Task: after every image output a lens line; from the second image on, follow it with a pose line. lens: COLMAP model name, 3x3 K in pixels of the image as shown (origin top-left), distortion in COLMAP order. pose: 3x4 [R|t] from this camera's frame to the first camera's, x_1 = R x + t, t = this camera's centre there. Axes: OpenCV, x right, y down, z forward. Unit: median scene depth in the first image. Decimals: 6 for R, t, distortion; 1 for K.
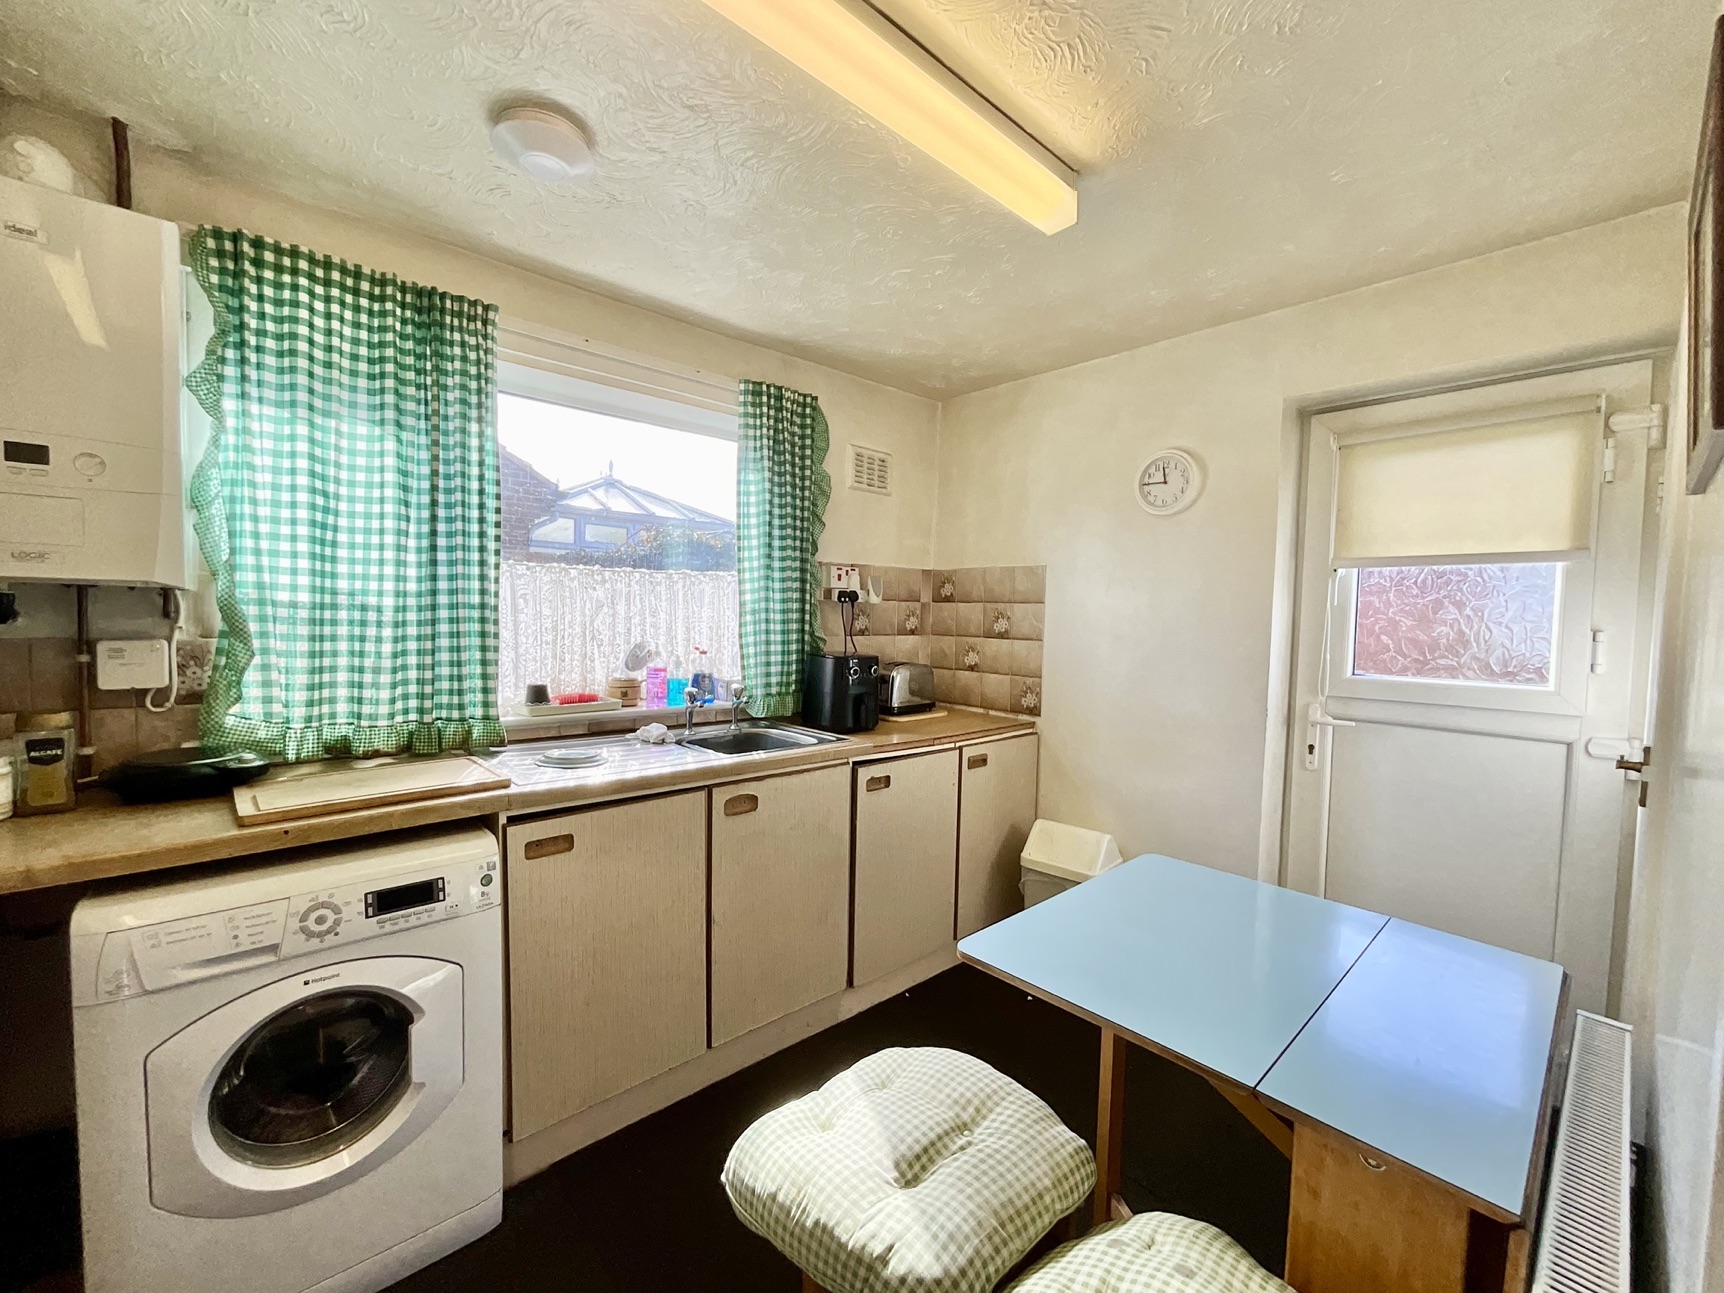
lens RADIAL K [[694.6, 0, 862.0], [0, 694.6, 646.5], [0, 0, 1]] dist [-0.000731, -0.000236]
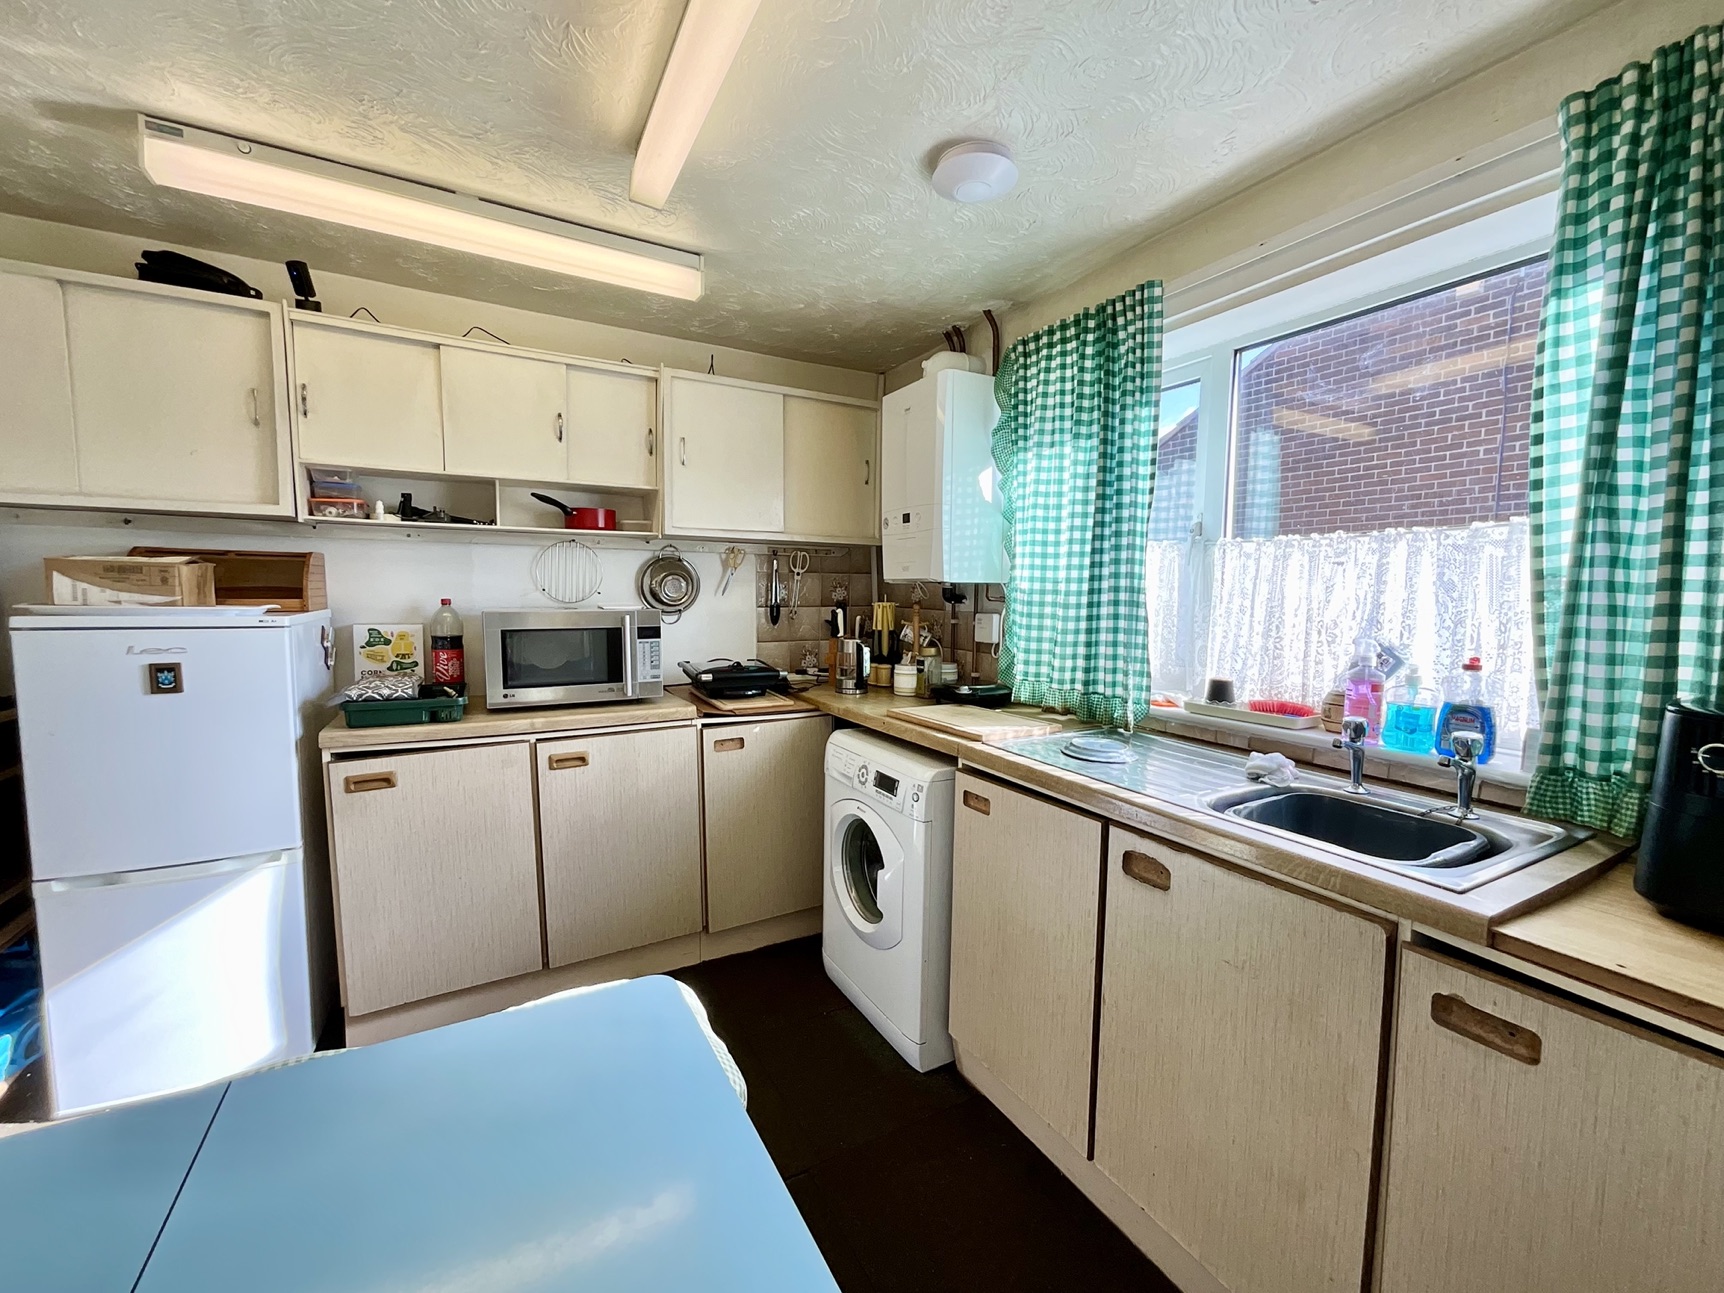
lens RADIAL K [[694.6, 0, 862.0], [0, 694.6, 646.5], [0, 0, 1]] dist [-0.000731, -0.000236]
pose [[-0.224420, 0.049202, -0.973250, 0.581235], [-0.065514, 0.995703, 0.065444, -0.017612], [0.972288, 0.078449, -0.220232, 0.928514]]
